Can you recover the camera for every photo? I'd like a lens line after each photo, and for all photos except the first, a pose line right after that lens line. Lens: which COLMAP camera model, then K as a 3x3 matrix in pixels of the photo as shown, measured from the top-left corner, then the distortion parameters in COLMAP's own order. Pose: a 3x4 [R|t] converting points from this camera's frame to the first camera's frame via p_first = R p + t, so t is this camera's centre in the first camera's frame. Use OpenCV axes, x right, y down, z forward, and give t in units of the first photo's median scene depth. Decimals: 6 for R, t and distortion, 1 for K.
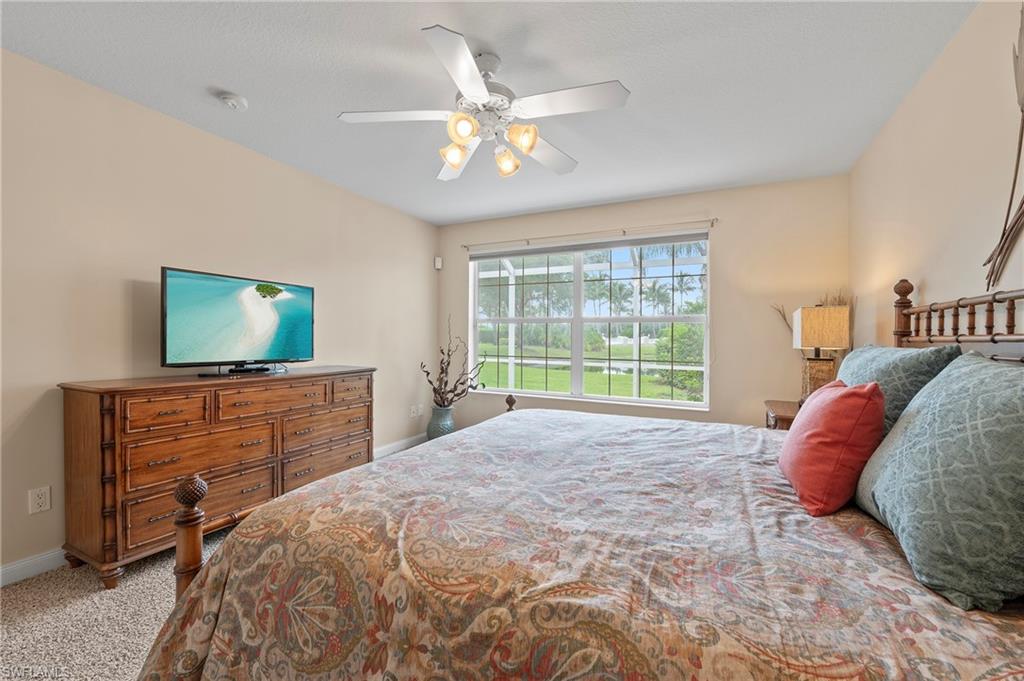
lens RADIAL K [[409.0, 0, 513.3], [0, 409.0, 341.9], [0, 0, 1]] dist [-0.000435, -0.000209]
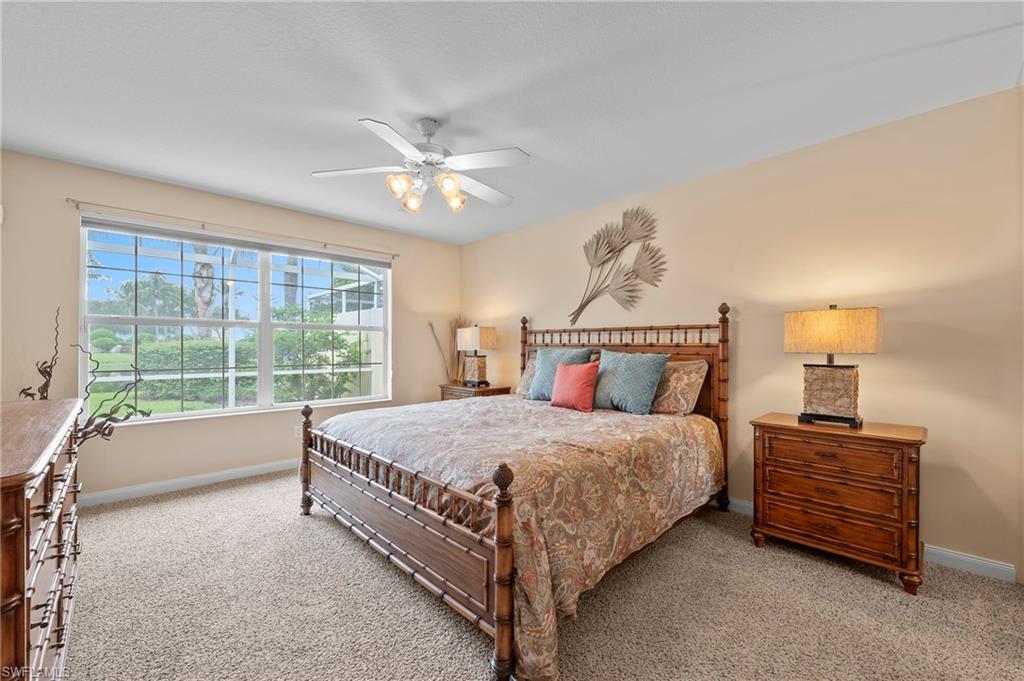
lens RADIAL K [[414.8, 0, 515.3], [0, 414.8, 344.1], [0, 0, 1]] dist [-0.000627, -0.000260]
pose [[0.336520, -0.008119, 0.941641, -1.115908], [0.008643, 0.999947, 0.005532, -0.021617], [-0.941637, 0.006277, 0.336572, 0.313134]]
